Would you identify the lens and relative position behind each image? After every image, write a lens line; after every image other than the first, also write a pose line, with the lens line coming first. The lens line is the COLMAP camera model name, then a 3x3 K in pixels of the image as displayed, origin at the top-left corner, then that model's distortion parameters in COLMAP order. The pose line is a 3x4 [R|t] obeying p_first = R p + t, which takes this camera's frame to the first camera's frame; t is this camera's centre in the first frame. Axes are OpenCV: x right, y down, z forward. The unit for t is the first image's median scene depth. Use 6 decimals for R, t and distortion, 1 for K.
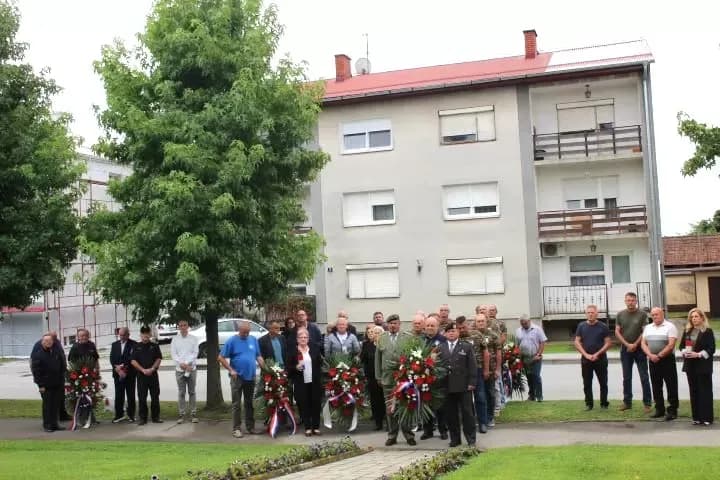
lens RADIAL K [[795.4, 0, 358.1], [0, 795.4, 231.8], [0, 0, 1]] dist [-0.092001, 0.038942]
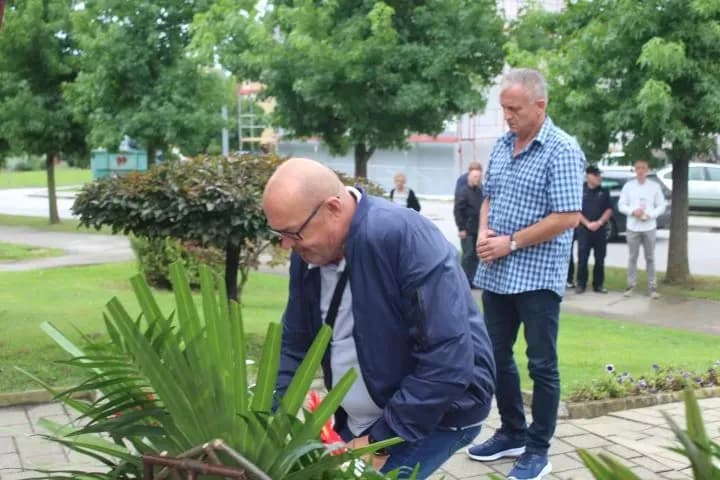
lens RADIAL K [[1026.8, 0, 345.6], [0, 1026.8, 239.2], [0, 0, 1]] dist [-0.068066, 0.149109]
pose [[0.884771, 0.090825, -0.457091, -0.023776], [-0.004862, 0.982570, 0.185828, 0.008588], [0.466001, -0.162193, 0.869791, 0.033066]]
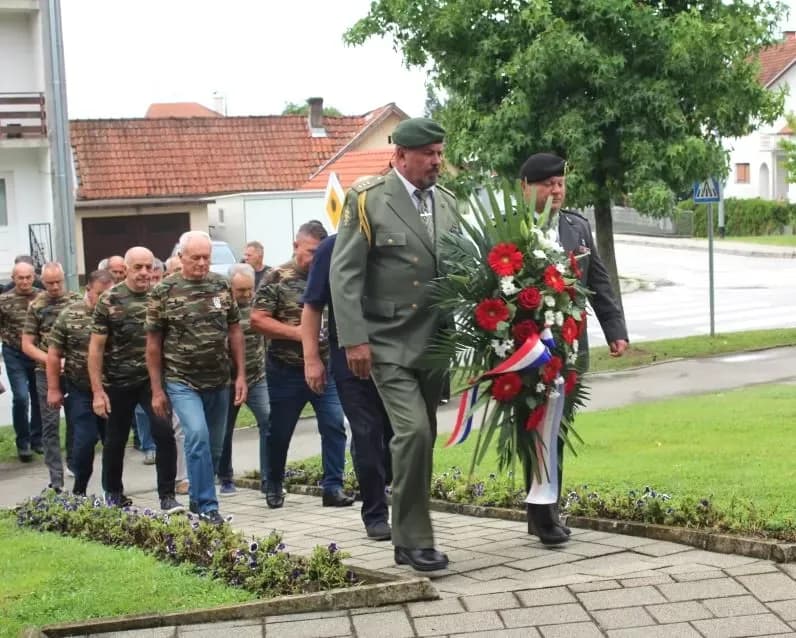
lens RADIAL K [[1355.7, 0, 469.4], [0, 1355.7, 317.7], [0, 0, 1]] dist [-0.053216, 0.097423]
pose [[0.656458, -0.058726, 0.752073, -0.362734], [-0.032045, 0.993894, 0.105580, 0.030776], [-0.753681, -0.093409, 0.650568, 0.157096]]
